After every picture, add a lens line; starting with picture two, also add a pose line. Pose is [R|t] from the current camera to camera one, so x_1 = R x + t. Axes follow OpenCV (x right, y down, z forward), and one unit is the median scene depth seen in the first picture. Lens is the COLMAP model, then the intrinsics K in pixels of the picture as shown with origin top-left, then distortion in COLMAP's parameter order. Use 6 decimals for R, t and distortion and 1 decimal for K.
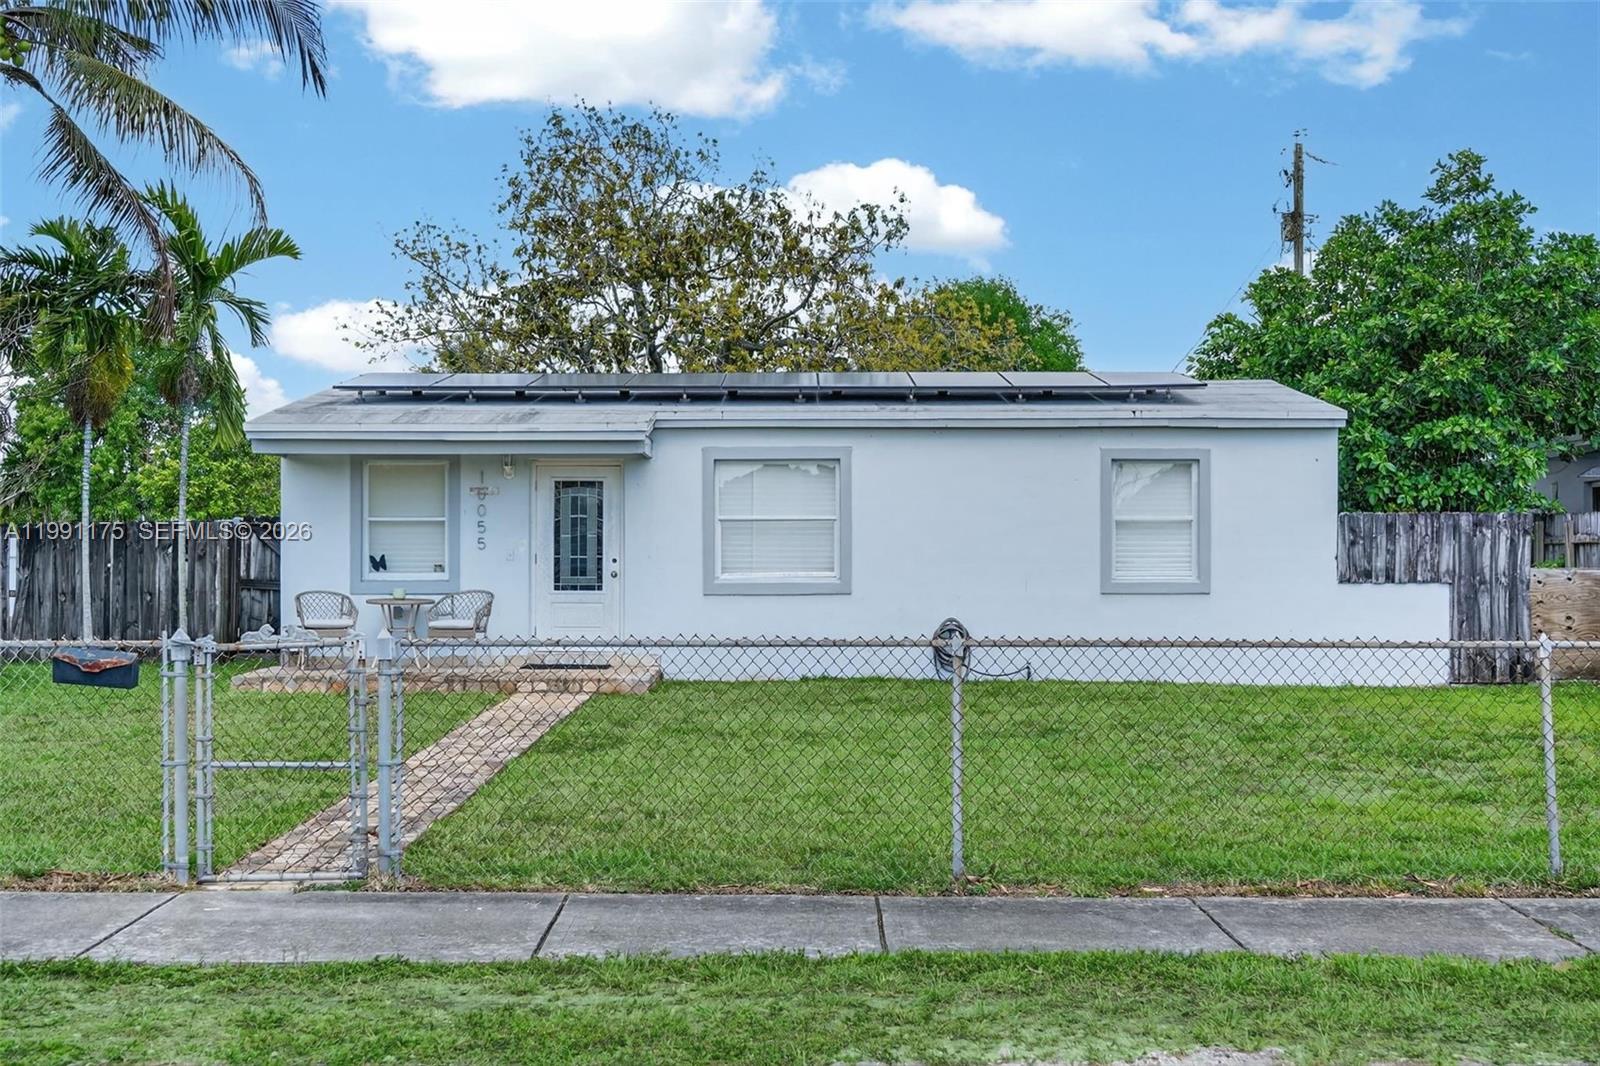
lens RADIAL K [[2201.9, 0, 800.0], [0, 2201.9, 533.0], [0, 0, 1]] dist [0.078533, -0.738876]
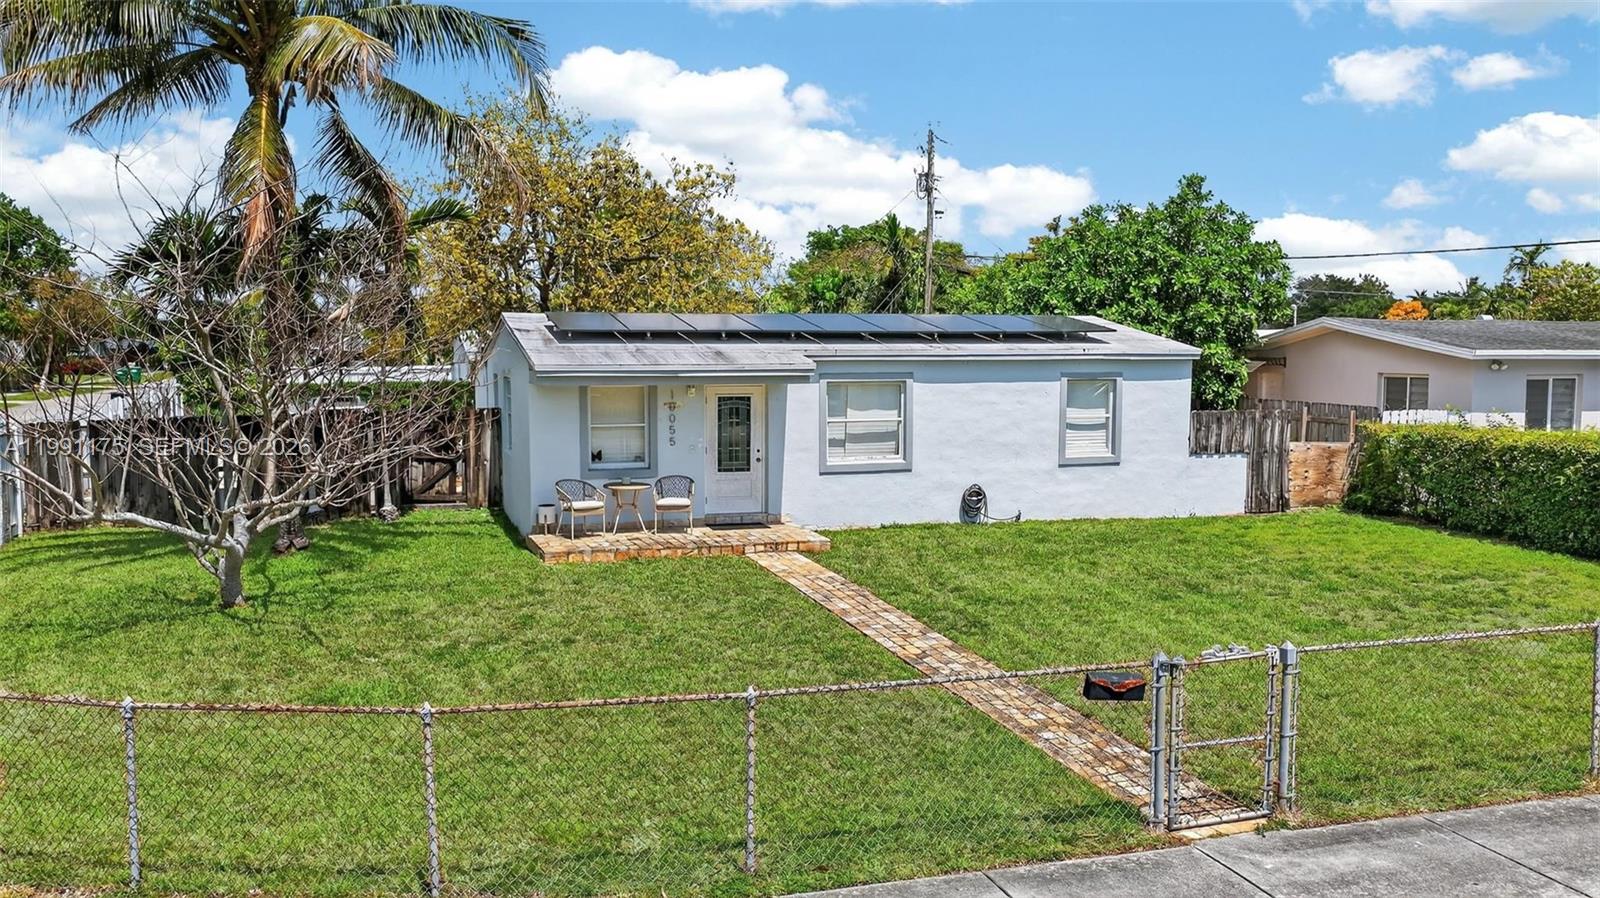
lens RADIAL K [[1384.5, 0, 800.0], [0, 1384.5, 449.0], [0, 0, 1]] dist [-0.002446, 0.000065]
pose [[0.945261, -0.025206, 0.325341, -0.358864], [-0.005735, 0.995575, 0.093796, -0.075038], [-0.326265, -0.090528, 0.940933, 0.130867]]
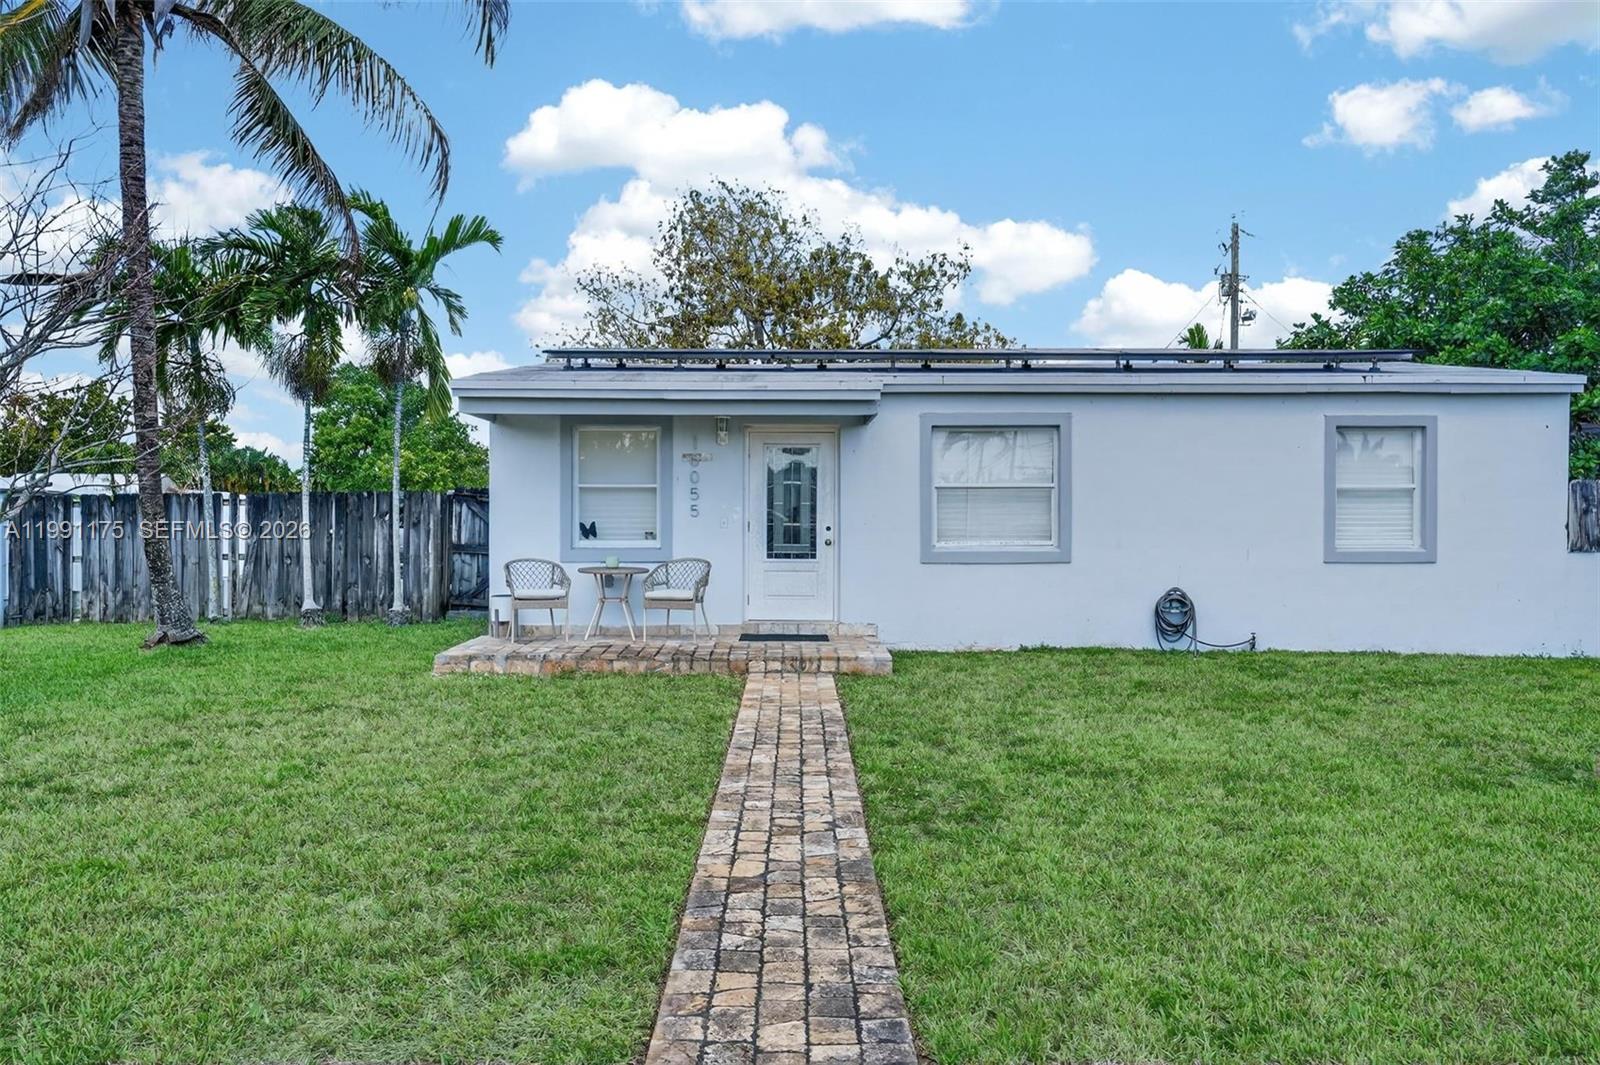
lens RADIAL K [[1215.3, 0, 800.0], [0, 1215.3, 532.5], [0, 0, 1]] dist [0.014815, 0.007730]
pose [[0.999797, 0.001438, 0.020095, -0.108679], [-0.001781, 0.999853, 0.017064, 0.005174], [-0.020067, -0.017097, 0.999652, 0.459491]]
